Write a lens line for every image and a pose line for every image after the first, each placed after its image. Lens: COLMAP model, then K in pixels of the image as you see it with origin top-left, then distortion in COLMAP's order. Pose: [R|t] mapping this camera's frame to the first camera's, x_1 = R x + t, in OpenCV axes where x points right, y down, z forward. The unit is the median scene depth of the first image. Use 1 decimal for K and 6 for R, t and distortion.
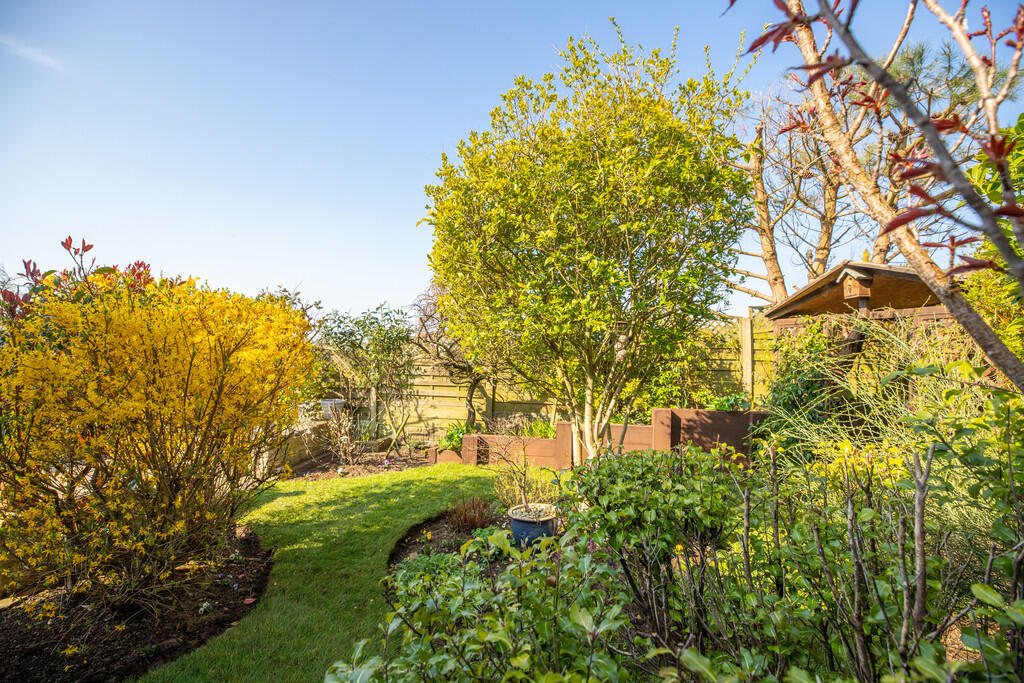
lens RADIAL K [[466.7, 0, 517.9], [0, 466.7, 346.1], [0, 0, 1]] dist [-0.037276, 0.000237]
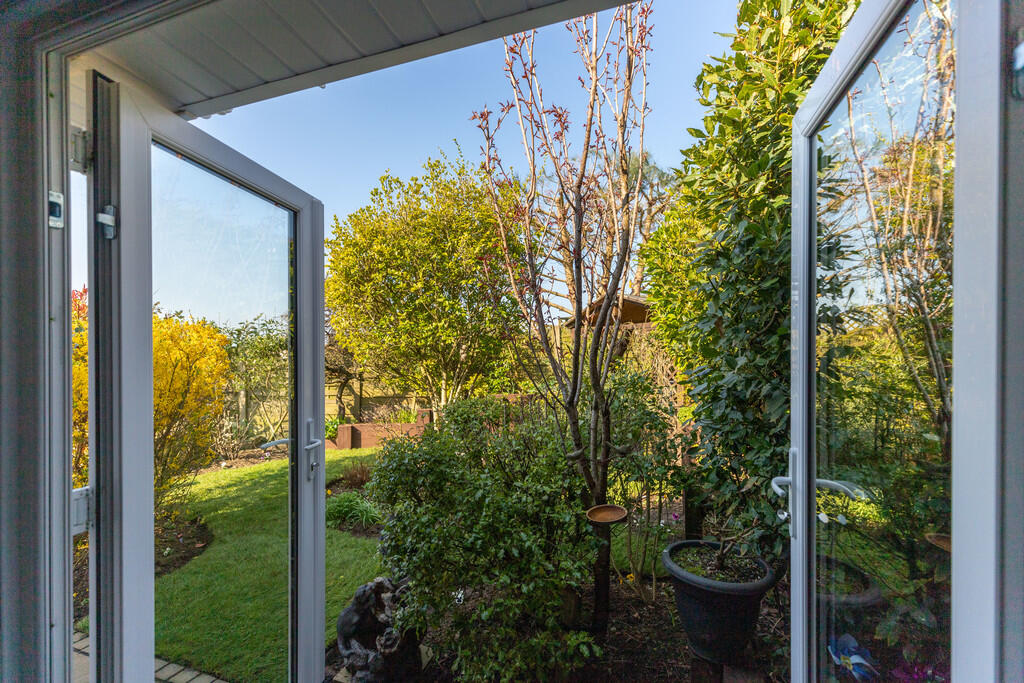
lens RADIAL K [[468.8, 0, 508.3], [0, 468.8, 349.3], [0, 0, 1]] dist [0.002169, 0.000220]
pose [[0.954521, -0.021039, 0.297399, -0.087691], [0.018717, 0.999768, 0.010653, -0.016908], [-0.297555, -0.004602, 0.954694, -0.461220]]
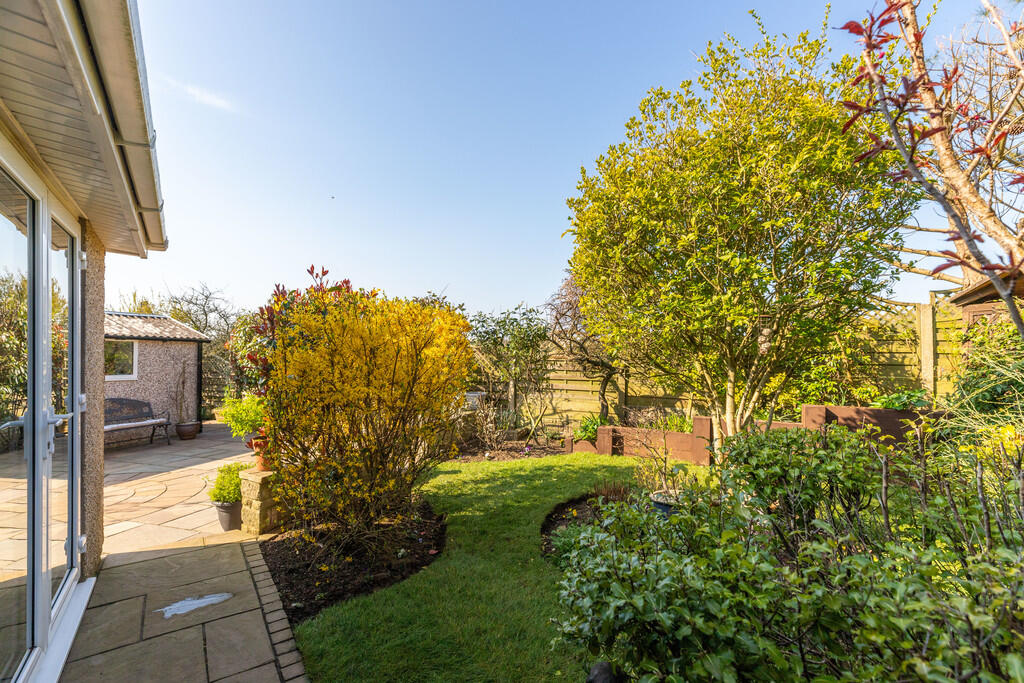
lens RADIAL K [[468.8, 0, 508.3], [0, 468.8, 349.3], [0, 0, 1]] dist [0.002169, 0.000220]
pose [[0.960834, -0.011958, -0.276867, -0.027066], [0.016095, 0.999790, 0.012672, -0.000214], [0.276658, -0.016632, 0.960825, -0.113286]]
